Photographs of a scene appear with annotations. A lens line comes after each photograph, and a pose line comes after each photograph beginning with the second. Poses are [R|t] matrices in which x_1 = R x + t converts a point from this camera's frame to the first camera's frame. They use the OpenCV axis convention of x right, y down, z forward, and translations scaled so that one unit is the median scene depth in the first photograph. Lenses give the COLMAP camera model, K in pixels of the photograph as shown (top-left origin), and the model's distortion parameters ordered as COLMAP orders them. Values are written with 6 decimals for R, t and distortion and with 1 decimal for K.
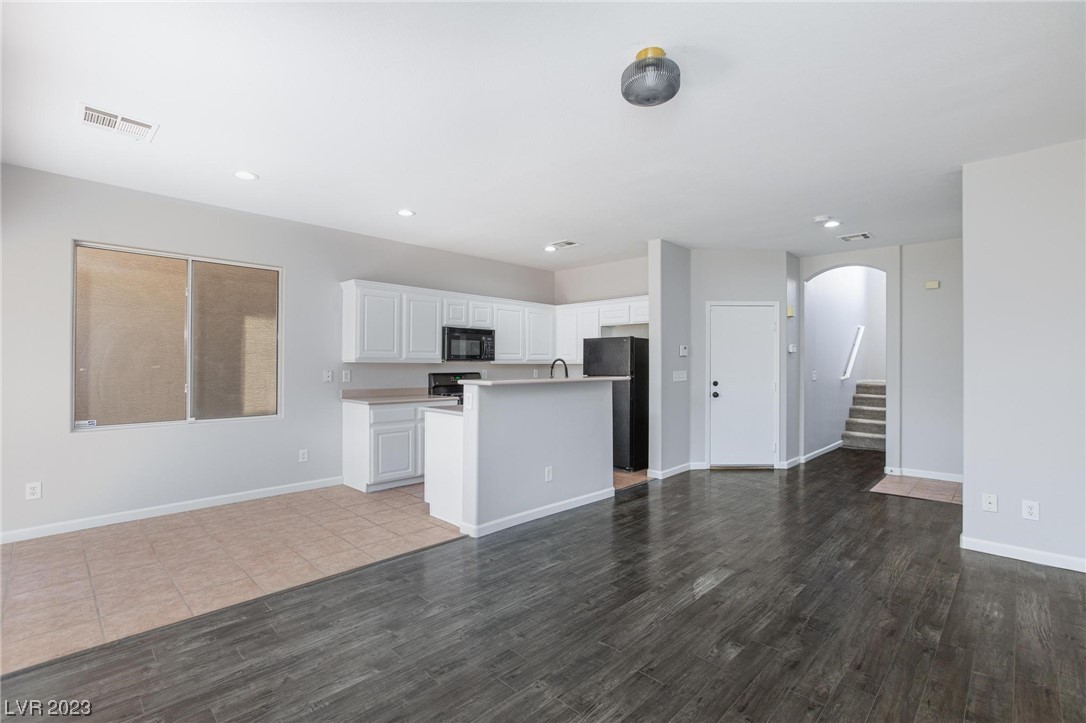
lens RADIAL K [[493.0, 0, 543.1], [0, 493.0, 359.9], [0, 0, 1]] dist [-0.031649, 0.018998]
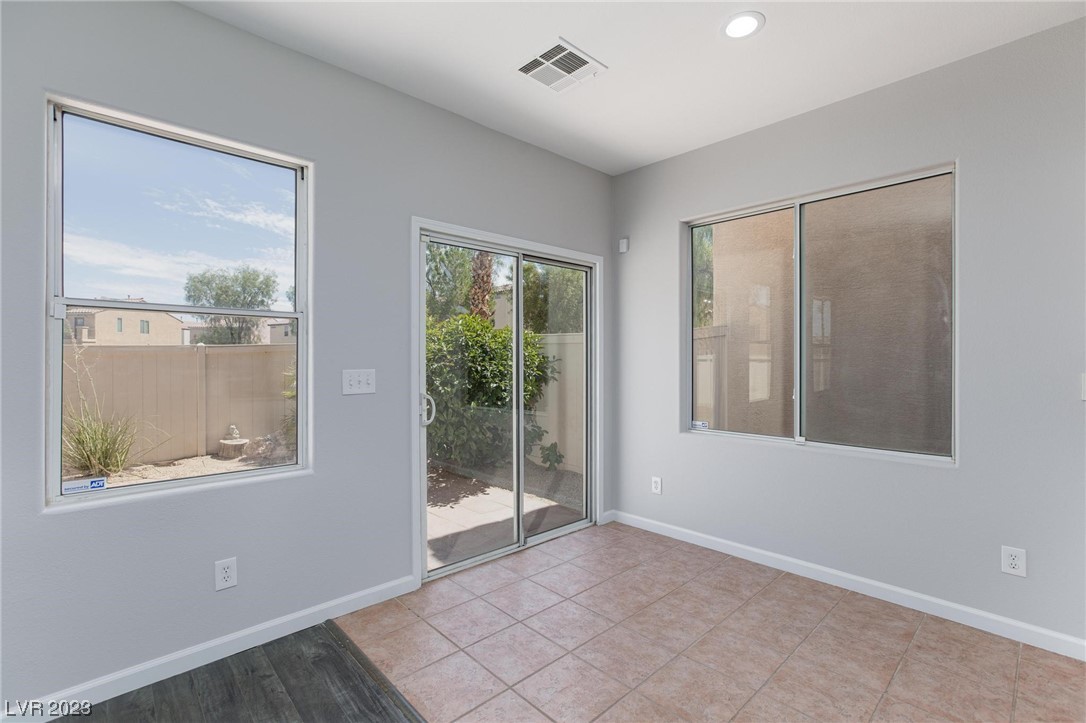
lens RADIAL K [[487.6, 0, 543.0], [0, 487.6, 361.5], [0, 0, 1]] dist [-0.018452, 0.009856]
pose [[-0.048700, -0.000077, -0.998813, -0.044966], [0.012756, 0.999918, -0.000699, 0.015008], [0.998732, -0.012775, -0.048695, 0.980661]]
